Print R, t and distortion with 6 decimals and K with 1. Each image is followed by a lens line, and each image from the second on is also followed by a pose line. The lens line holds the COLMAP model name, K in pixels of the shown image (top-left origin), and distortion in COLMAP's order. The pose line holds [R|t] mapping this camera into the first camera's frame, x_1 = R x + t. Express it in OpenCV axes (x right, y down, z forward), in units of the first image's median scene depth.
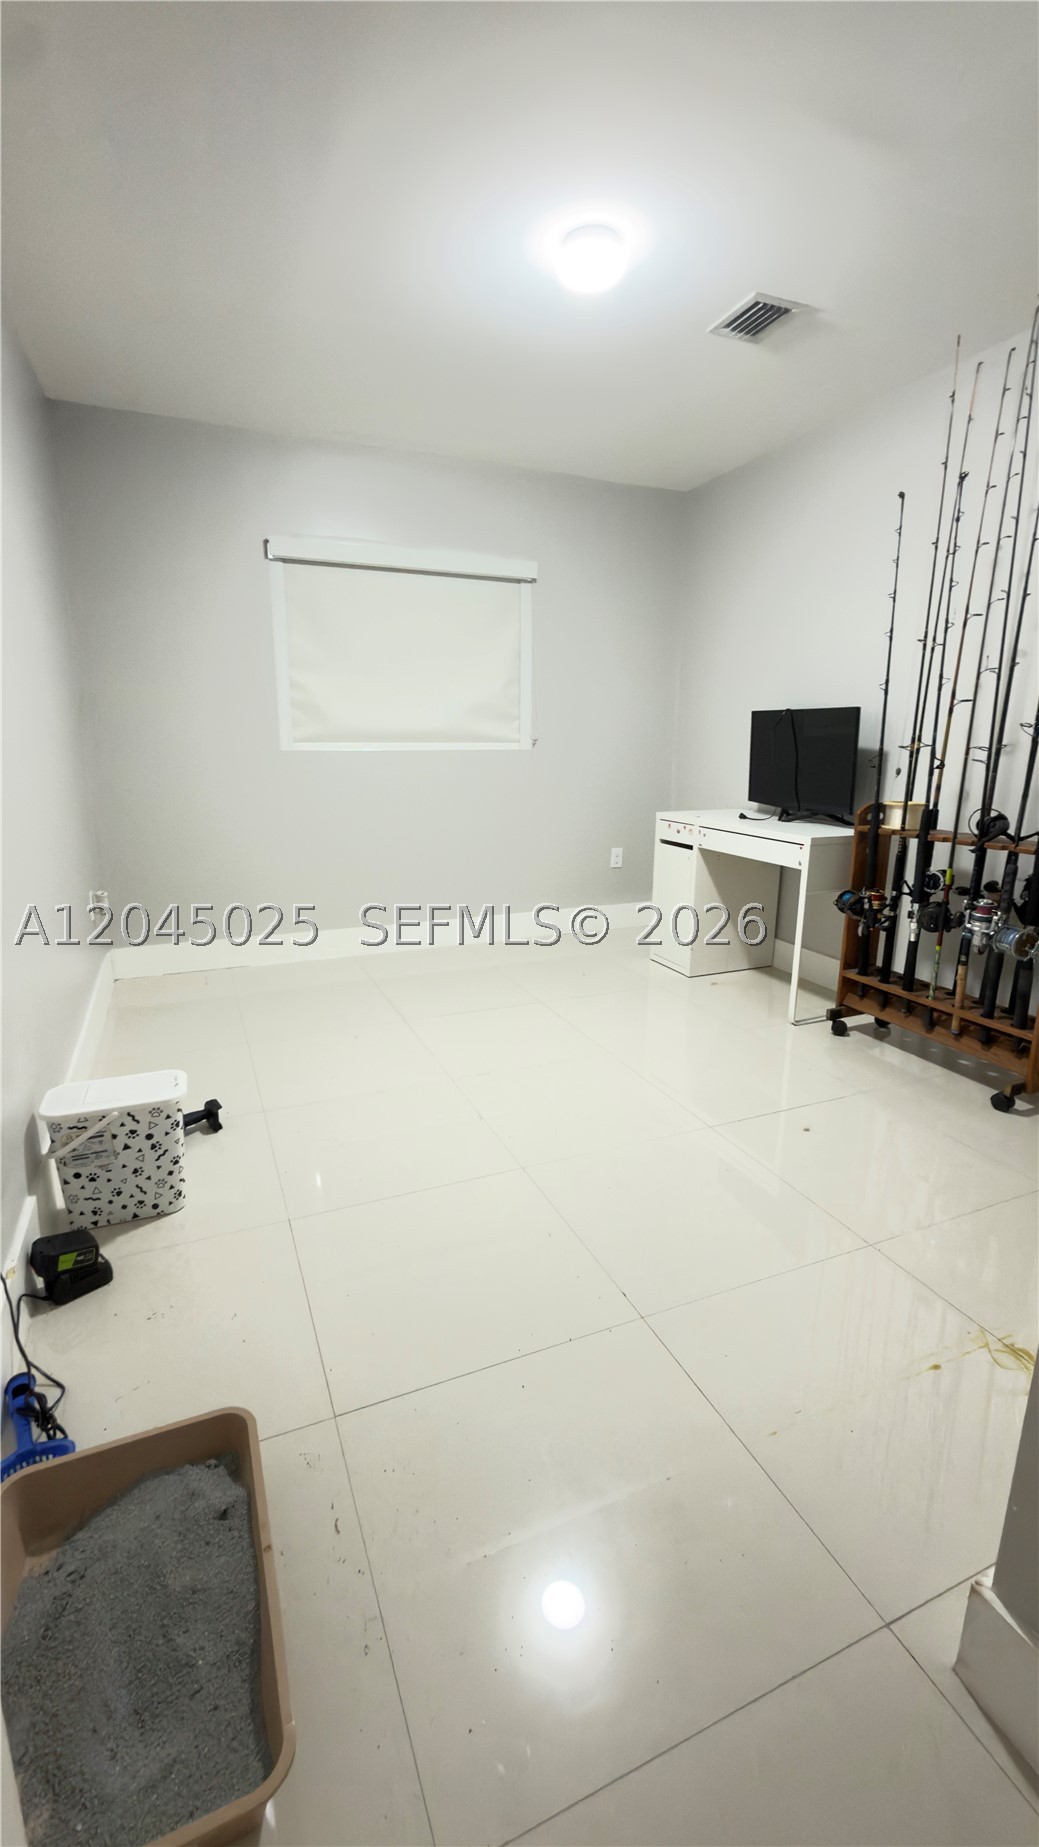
lens RADIAL K [[790.6, 0, 519.5], [0, 790.6, 923.5], [0, 0, 1]] dist [-0.001015, -0.000140]
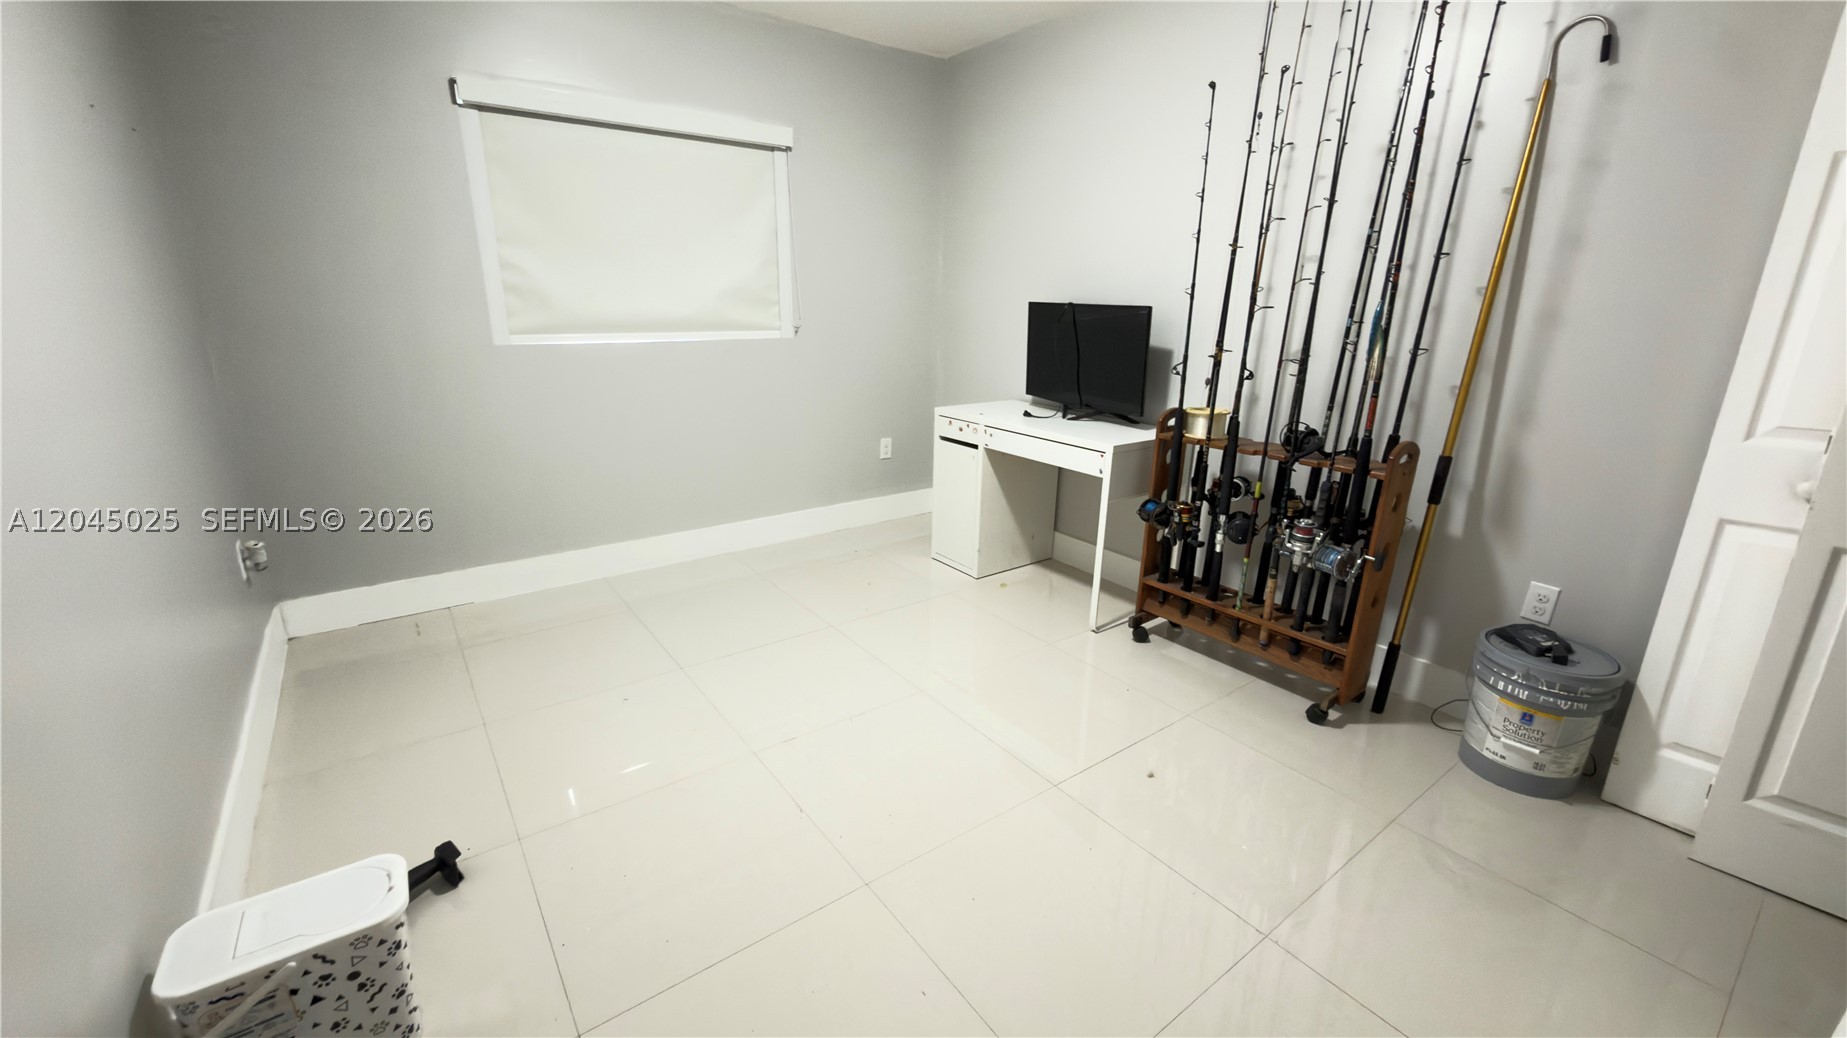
lens RADIAL K [[739.2, 0, 923.5], [0, 739.2, 519.0], [0, 0, 1]] dist [0.000892, -0.000107]
pose [[0.972294, -0.058776, 0.226251, -0.066874], [0.043771, 0.996531, 0.070780, -0.095450], [-0.229626, -0.058915, 0.971494, 0.175841]]
